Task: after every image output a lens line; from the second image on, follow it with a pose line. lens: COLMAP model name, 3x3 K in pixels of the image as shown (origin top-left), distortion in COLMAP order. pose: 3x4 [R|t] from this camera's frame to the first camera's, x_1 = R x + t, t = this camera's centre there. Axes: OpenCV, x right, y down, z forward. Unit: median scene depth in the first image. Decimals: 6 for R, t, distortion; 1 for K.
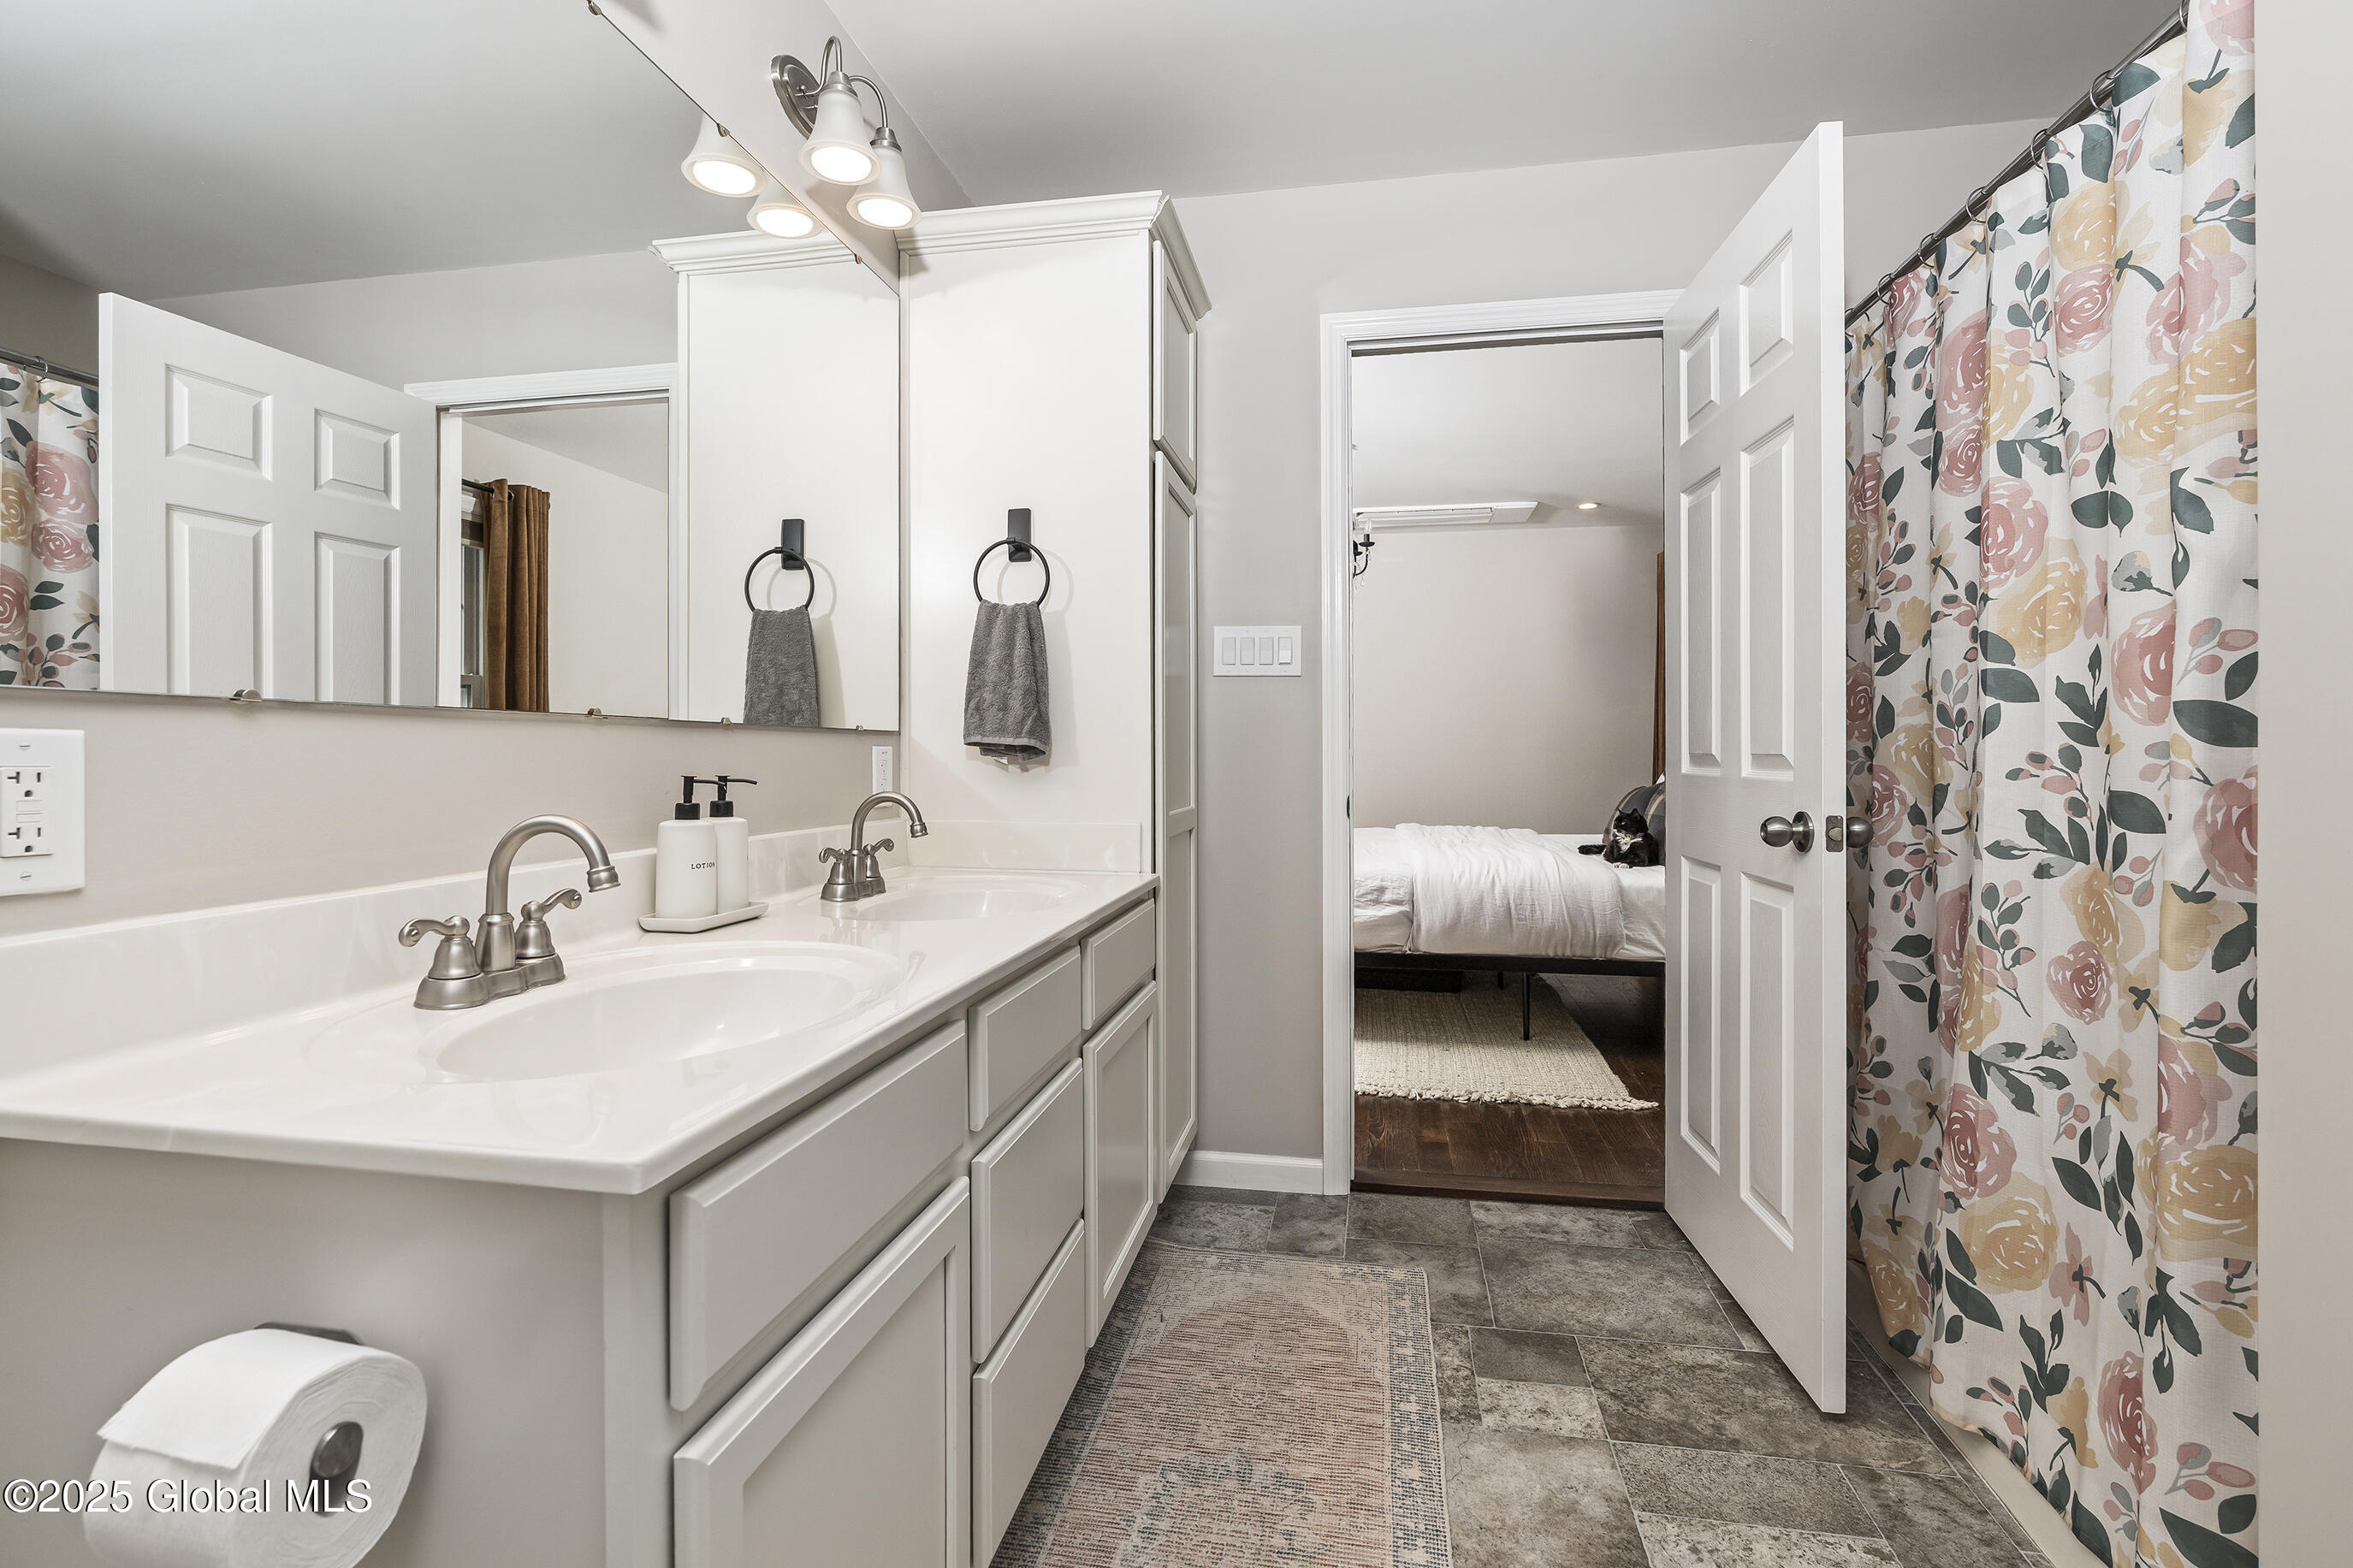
lens RADIAL K [[1068.3, 0, 1186.2], [0, 1068.3, 778.7], [0, 0, 1]] dist [-0.008469, 0.003427]
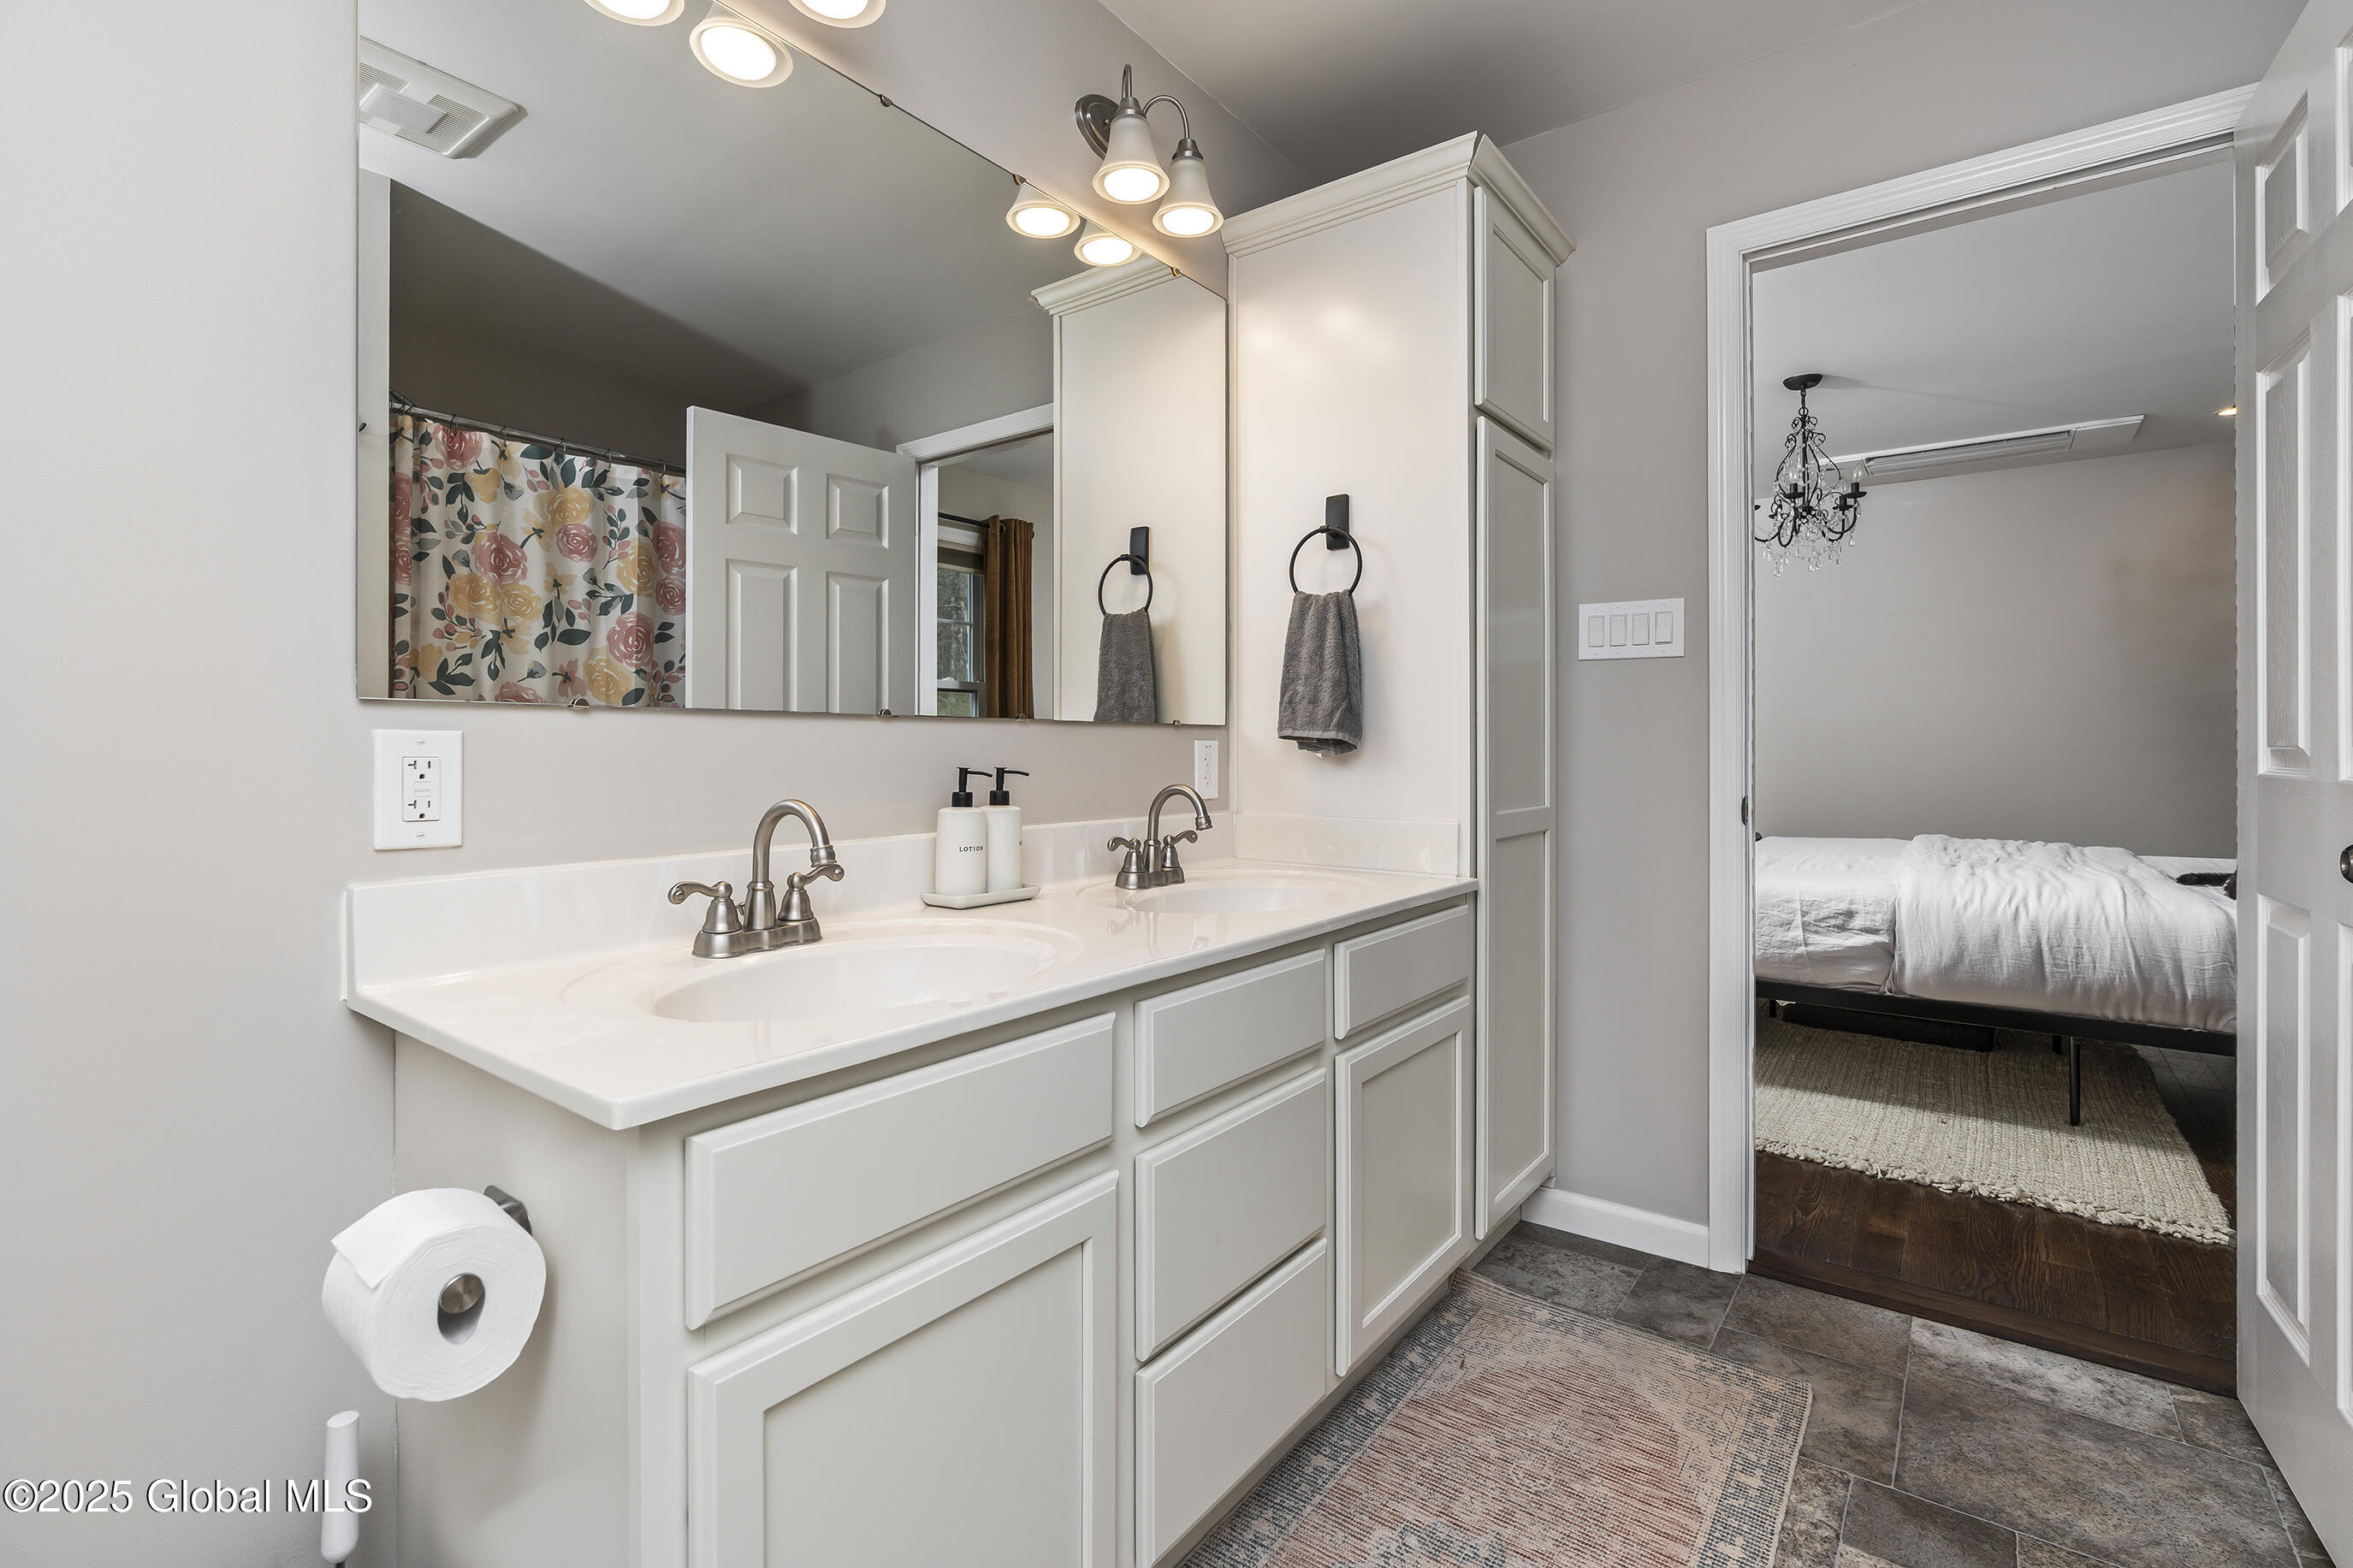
lens RADIAL K [[1068.3, 0, 1209.7], [0, 1068.3, 772.6], [0, 0, 1]] dist [-0.008469, 0.003427]
pose [[0.895244, 0.010658, -0.445449, 0.174856], [-0.010828, 0.999939, 0.002165, -0.001865], [0.445445, 0.002885, 0.895305, 0.079051]]
